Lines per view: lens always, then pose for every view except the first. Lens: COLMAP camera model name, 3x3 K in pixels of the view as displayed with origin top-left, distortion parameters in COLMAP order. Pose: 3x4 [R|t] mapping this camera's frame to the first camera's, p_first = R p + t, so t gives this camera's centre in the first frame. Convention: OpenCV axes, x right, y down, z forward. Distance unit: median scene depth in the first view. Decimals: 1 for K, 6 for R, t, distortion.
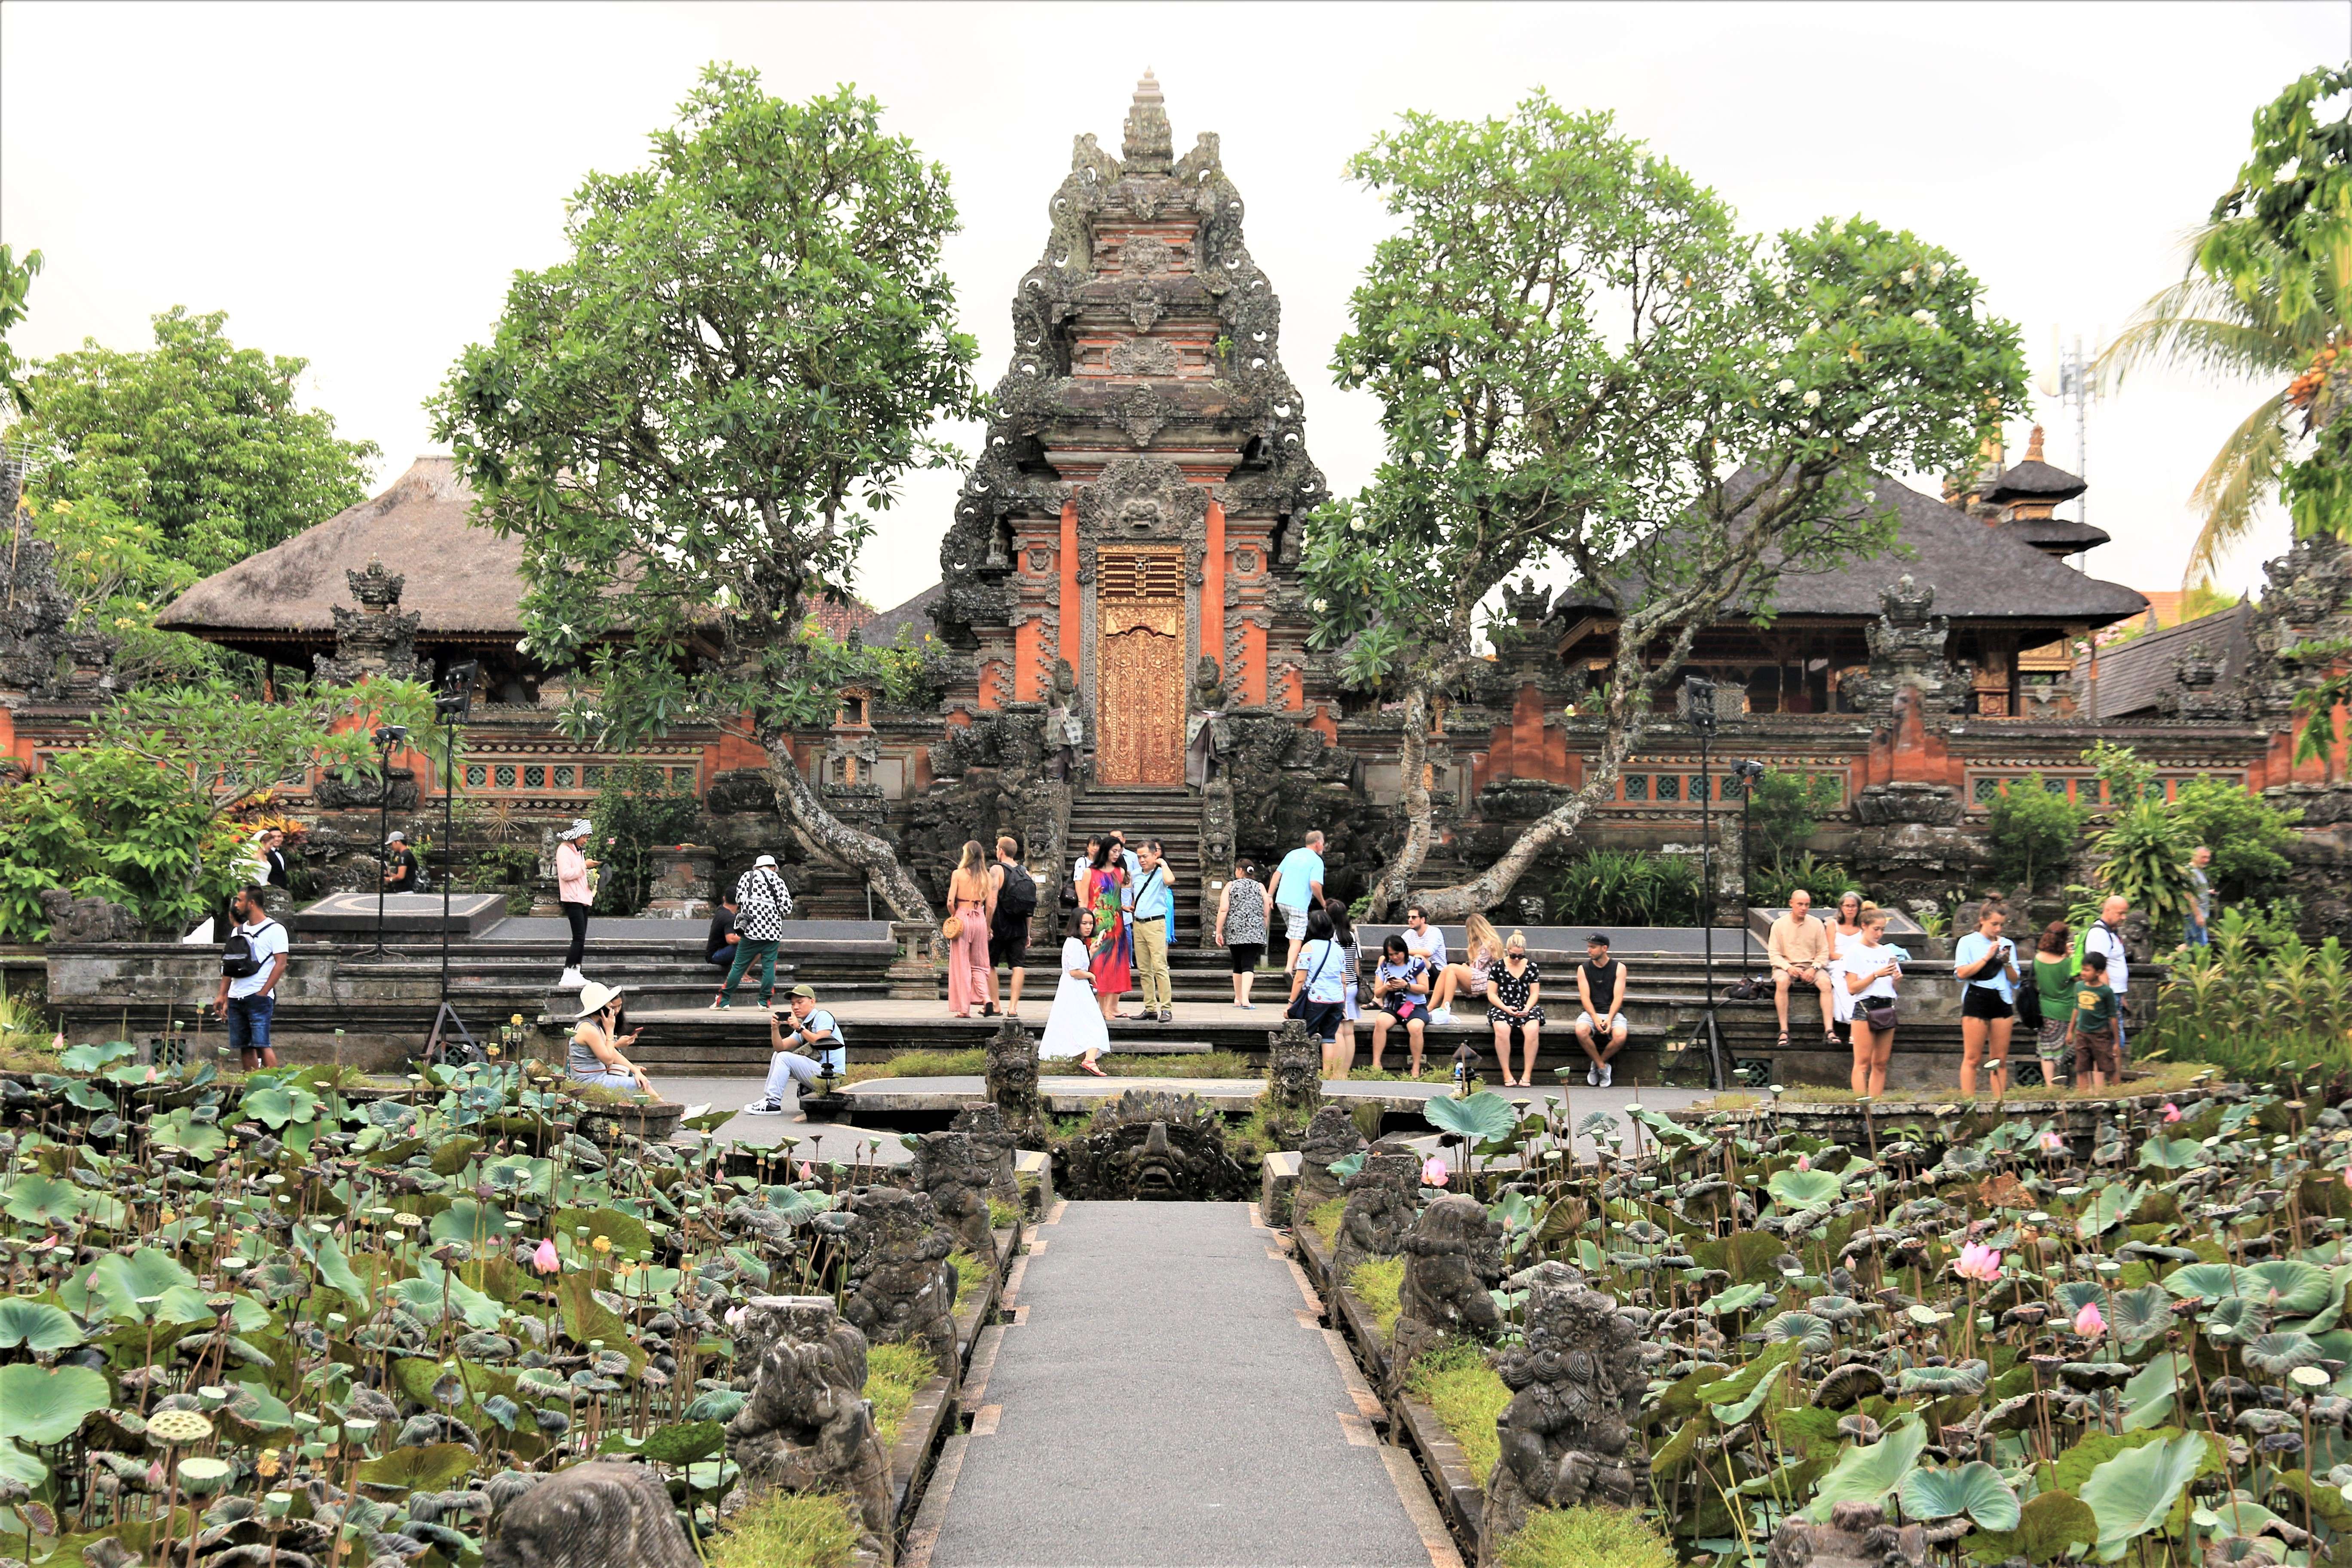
lens RADIAL K [[3126.0, 0, 1176.0], [0, 3126.0, 784.0], [0, 0, 1]] dist [0.097732, 0.099431]
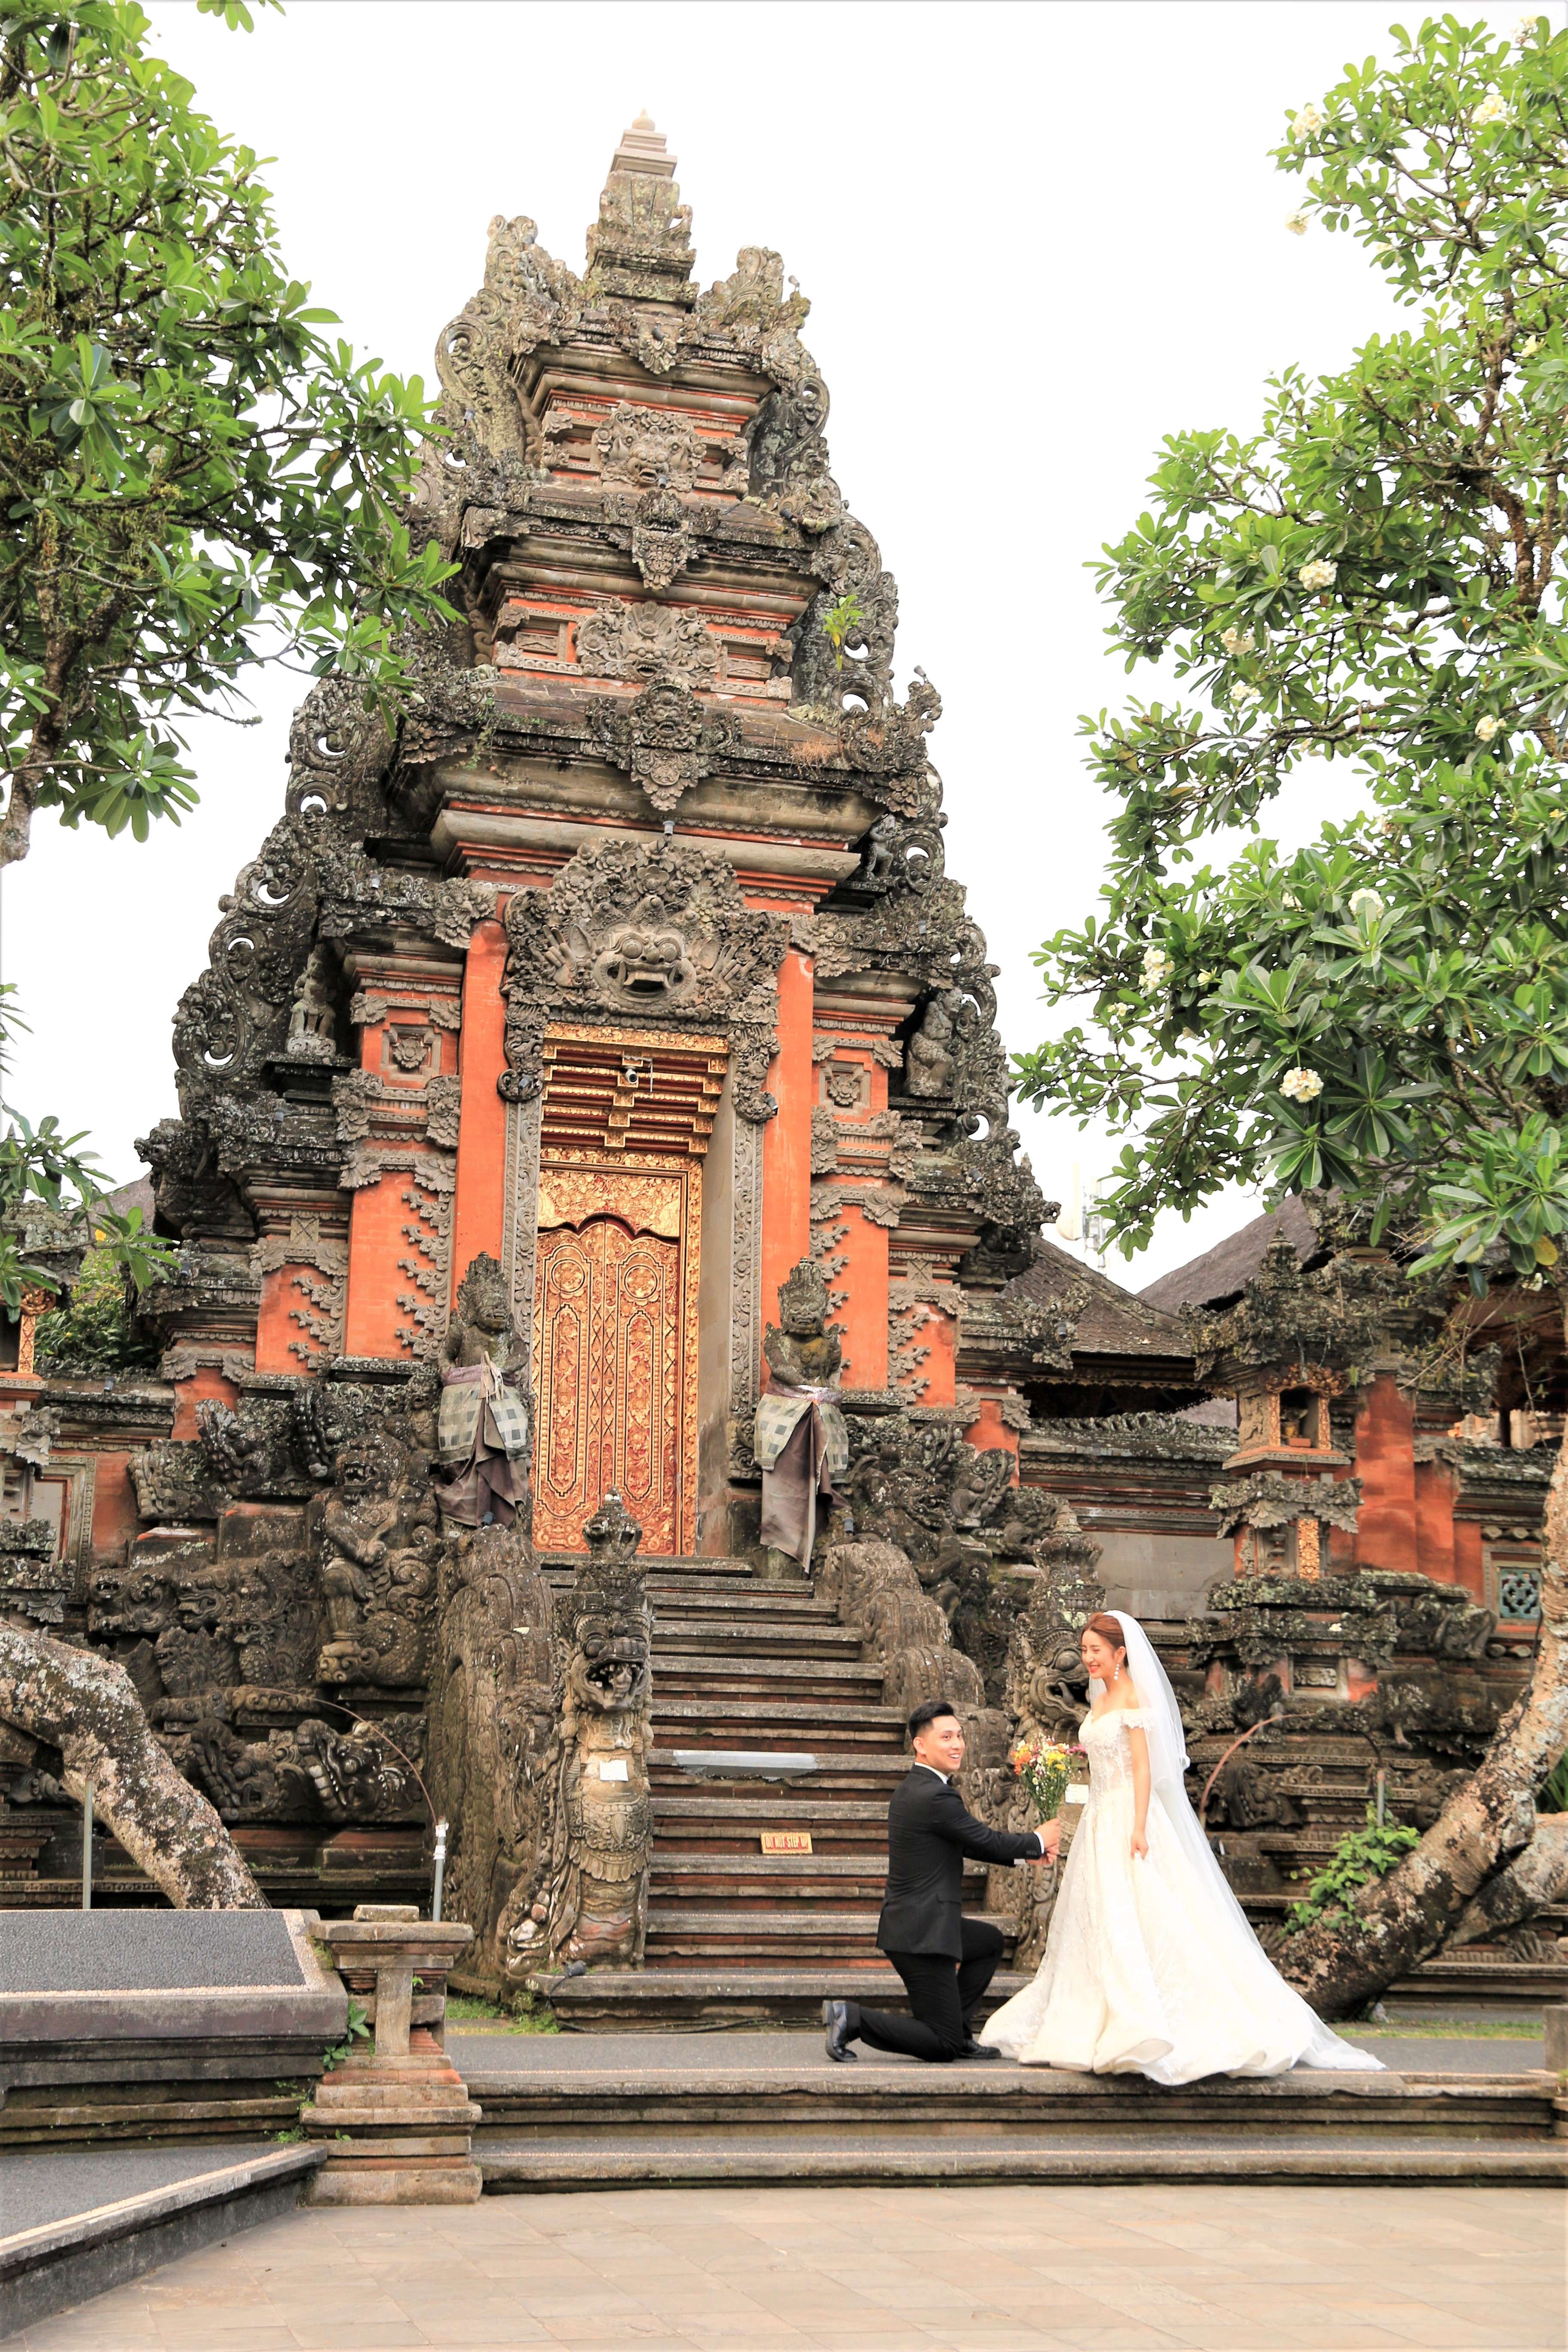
lens RADIAL K [[2950.0, 0, 784.0], [0, 2950.0, 1176.0], [0, 0, 1]] dist [0.095734, 0.019331]
pose [[0.961381, 0.064710, 0.267507, -0.104980], [-0.019319, 0.985435, -0.168949, 0.017803], [-0.274544, 0.157257, 0.948629, 0.582395]]
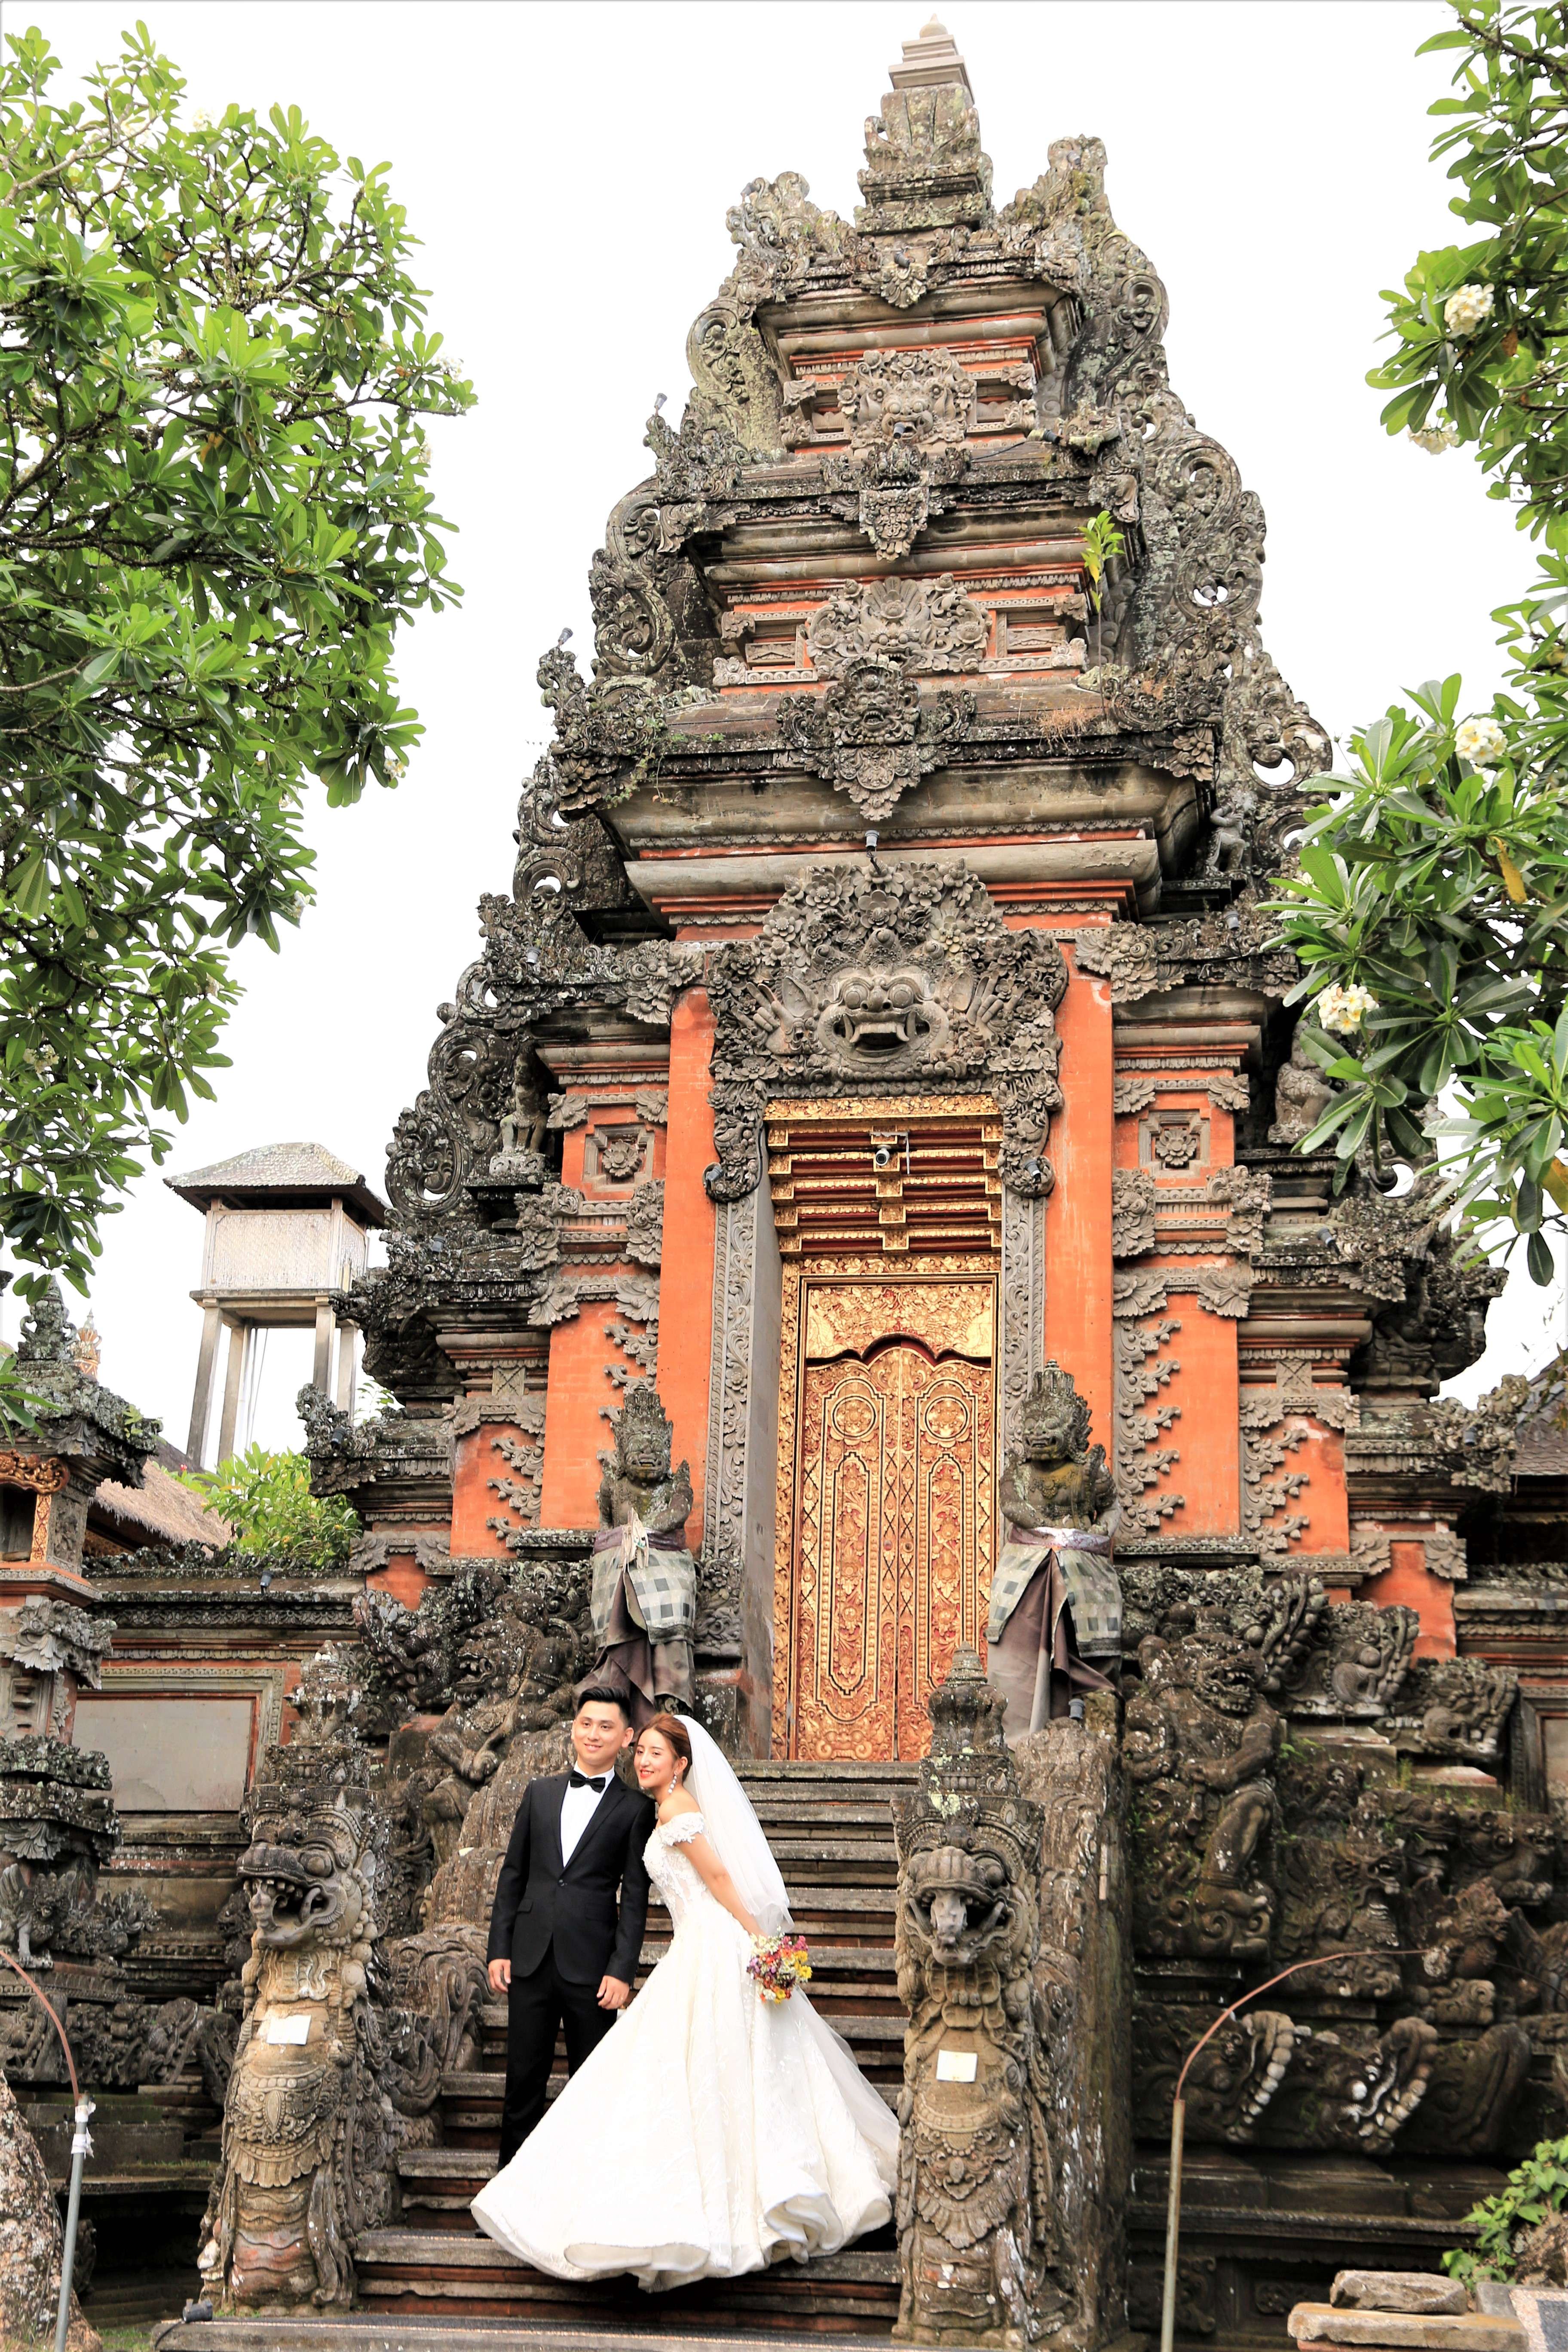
lens RADIAL K [[3126.0, 0, 784.0], [0, 3126.0, 1176.0], [0, 0, 1]] dist [0.097732, 0.099431]
pose [[0.985094, -0.028699, -0.169606, 0.039056], [-0.013822, 0.969590, -0.244344, 0.022041], [0.171461, 0.243046, 0.954741, 0.647644]]
